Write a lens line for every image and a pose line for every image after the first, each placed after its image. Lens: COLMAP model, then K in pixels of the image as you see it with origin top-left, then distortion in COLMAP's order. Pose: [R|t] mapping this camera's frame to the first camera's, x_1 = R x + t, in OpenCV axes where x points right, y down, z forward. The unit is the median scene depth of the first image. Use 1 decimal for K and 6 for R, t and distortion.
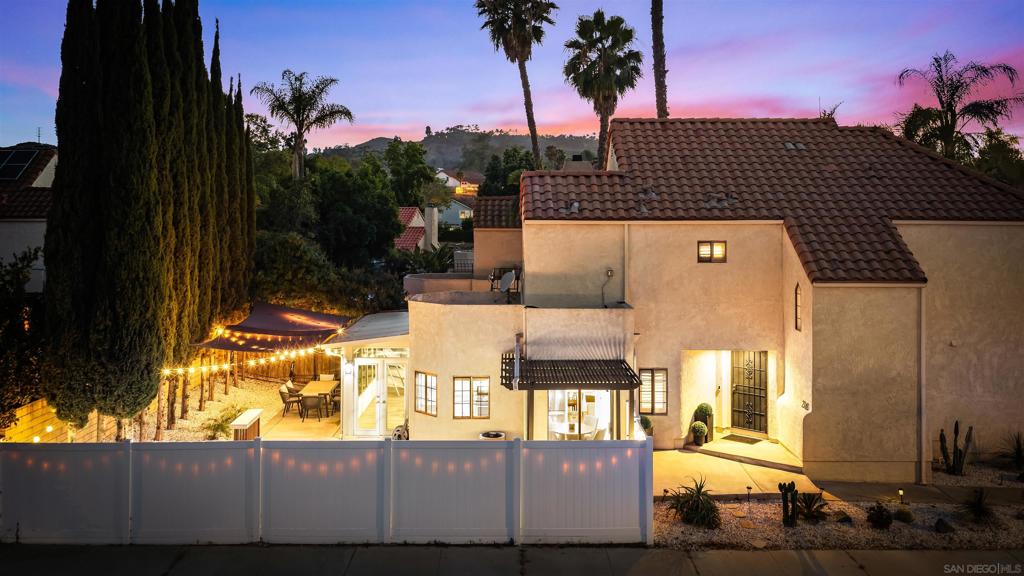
lens RADIAL K [[816.1, 0, 562.2], [0, 816.1, 209.2], [0, 0, 1]] dist [-0.003303, 0.023822]
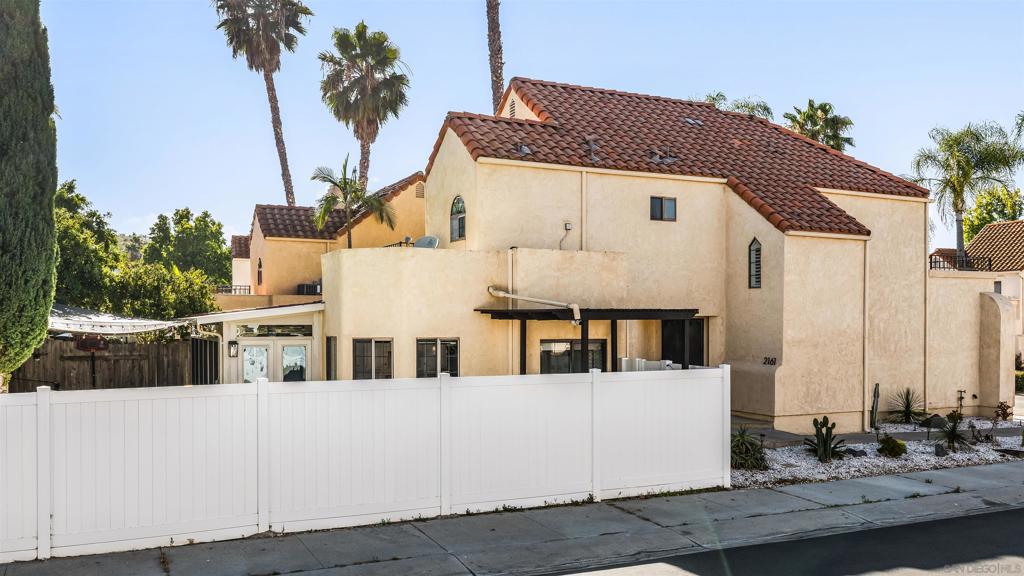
lens RADIAL K [[816.1, 0, 553.3], [0, 816.1, 305.8], [0, 0, 1]] dist [-0.003303, 0.023822]
pose [[0.914260, -0.008535, 0.405038, -0.307449], [0.007167, 0.999962, 0.004895, 0.157778], [-0.405065, -0.001573, 0.914287, 0.208437]]
